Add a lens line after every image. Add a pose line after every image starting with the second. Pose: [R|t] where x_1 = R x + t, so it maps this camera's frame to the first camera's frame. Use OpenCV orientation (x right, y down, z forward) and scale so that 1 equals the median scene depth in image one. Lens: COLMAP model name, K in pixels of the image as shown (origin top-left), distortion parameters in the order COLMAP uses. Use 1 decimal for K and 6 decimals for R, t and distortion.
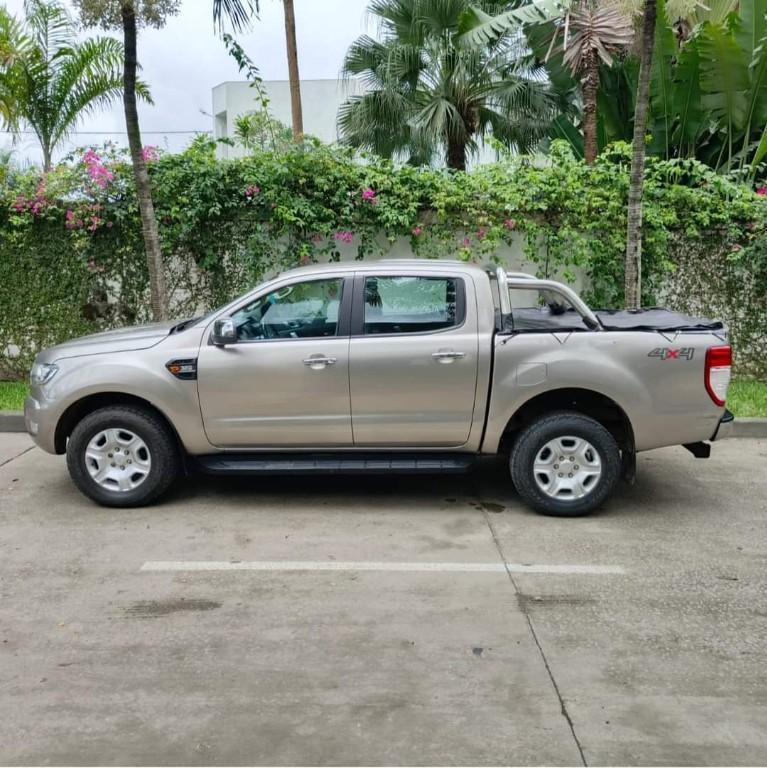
lens RADIAL K [[715.6, 0, 383.5], [0, 715.6, 384.0], [0, 0, 1]] dist [0.035827, -0.024994]
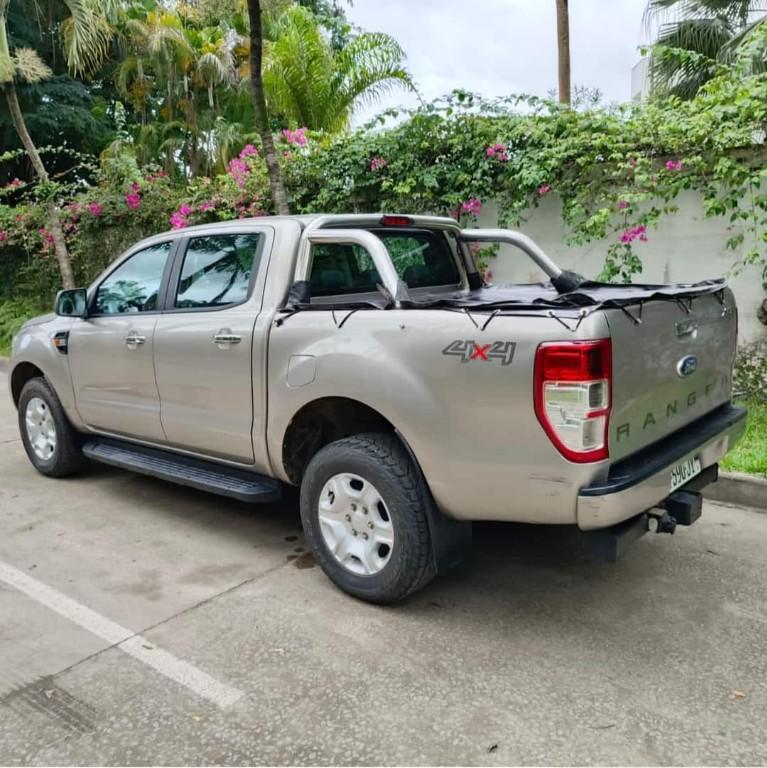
lens RADIAL K [[715.6, 0, 383.5], [0, 715.6, 384.0], [0, 0, 1]] dist [0.035827, -0.024994]
pose [[0.774659, 0.079604, -0.627349, 0.680028], [-0.083800, 0.996219, 0.022932, -0.023553], [0.626802, 0.034808, 0.778400, 0.527720]]
